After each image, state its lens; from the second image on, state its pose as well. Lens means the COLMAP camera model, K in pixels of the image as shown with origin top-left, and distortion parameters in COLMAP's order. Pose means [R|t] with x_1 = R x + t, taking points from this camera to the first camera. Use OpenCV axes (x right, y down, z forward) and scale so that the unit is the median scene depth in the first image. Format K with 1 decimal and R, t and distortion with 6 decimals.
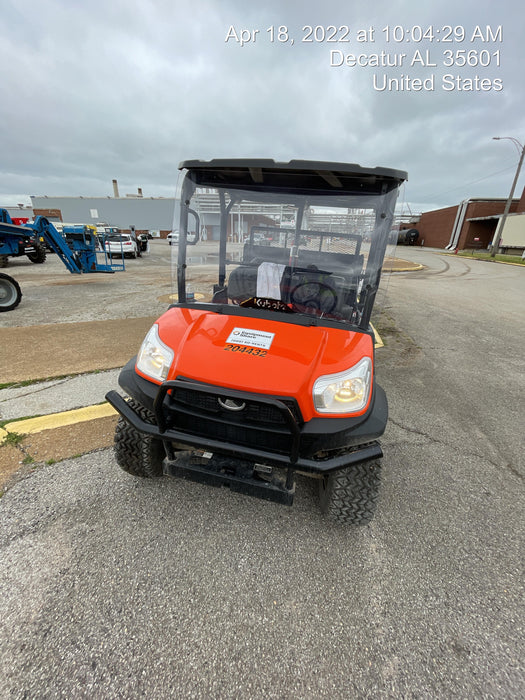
lens RADIAL K [[282.4, 0, 262.5], [0, 282.4, 350.0], [0, 0, 1]] dist [-0.005215, 0.000130]
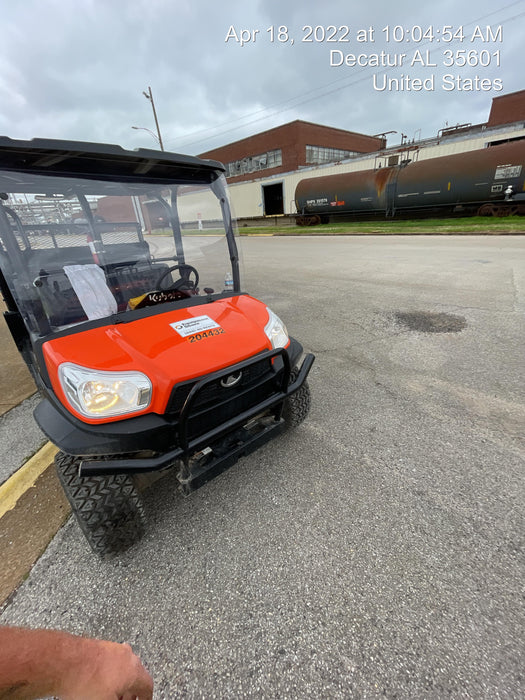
lens RADIAL K [[282.4, 0, 262.5], [0, 282.4, 350.0], [0, 0, 1]] dist [-0.005215, 0.000130]
pose [[0.573935, -0.420797, 0.702516, -0.672755], [0.391549, 0.894472, 0.215892, -0.089773], [-0.719227, 0.151161, 0.678131, 0.135462]]
